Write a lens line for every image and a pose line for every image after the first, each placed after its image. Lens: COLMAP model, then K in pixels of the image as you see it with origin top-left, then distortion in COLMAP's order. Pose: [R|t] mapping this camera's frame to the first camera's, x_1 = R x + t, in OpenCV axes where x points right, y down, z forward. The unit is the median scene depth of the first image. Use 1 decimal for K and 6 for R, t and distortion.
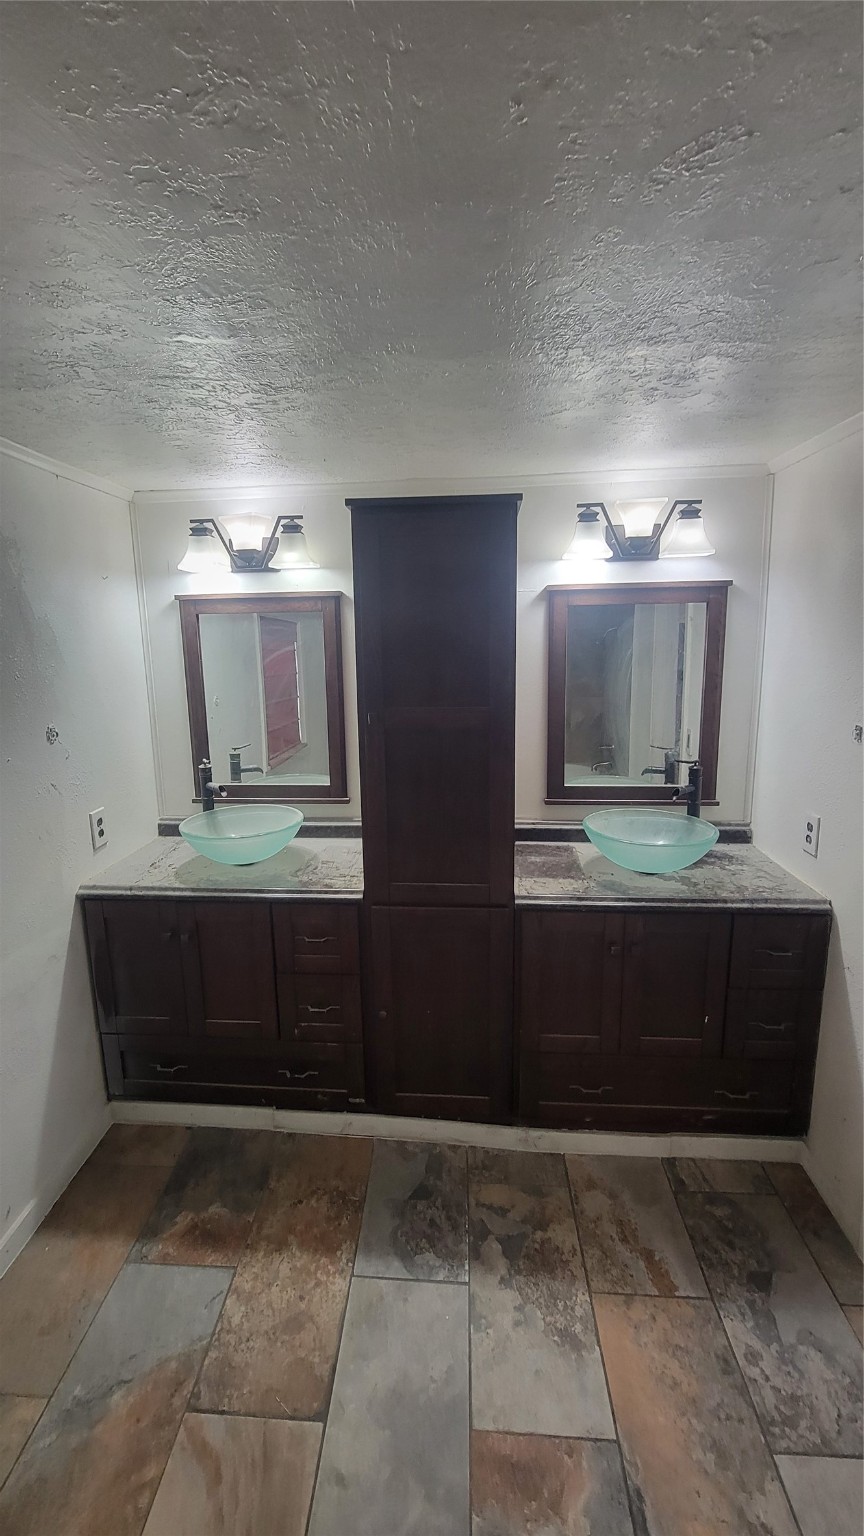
lens RADIAL K [[638.0, 0, 432.0], [0, 638.0, 762.2], [0, 0, 1]] dist [-0.013502, 0.000313]
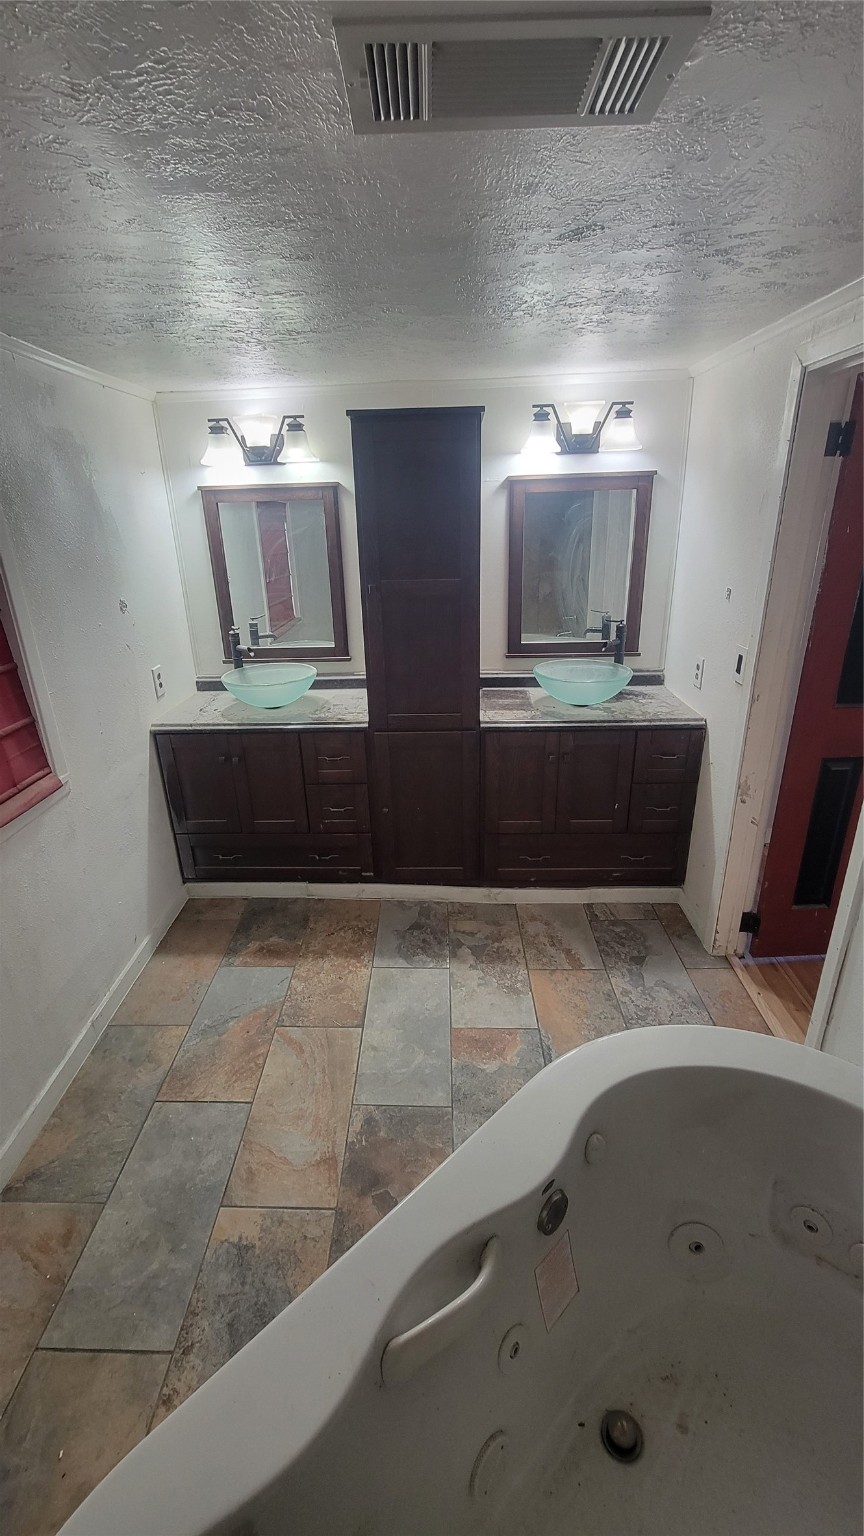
lens RADIAL K [[638.0, 0, 425.7], [0, 638.0, 763.0], [0, 0, 1]] dist [-0.013502, 0.000313]
pose [[0.999534, -0.020723, 0.022420, -0.018480], [0.016250, 0.982804, 0.183934, 0.042307], [-0.025846, -0.183484, 0.982683, -0.339393]]
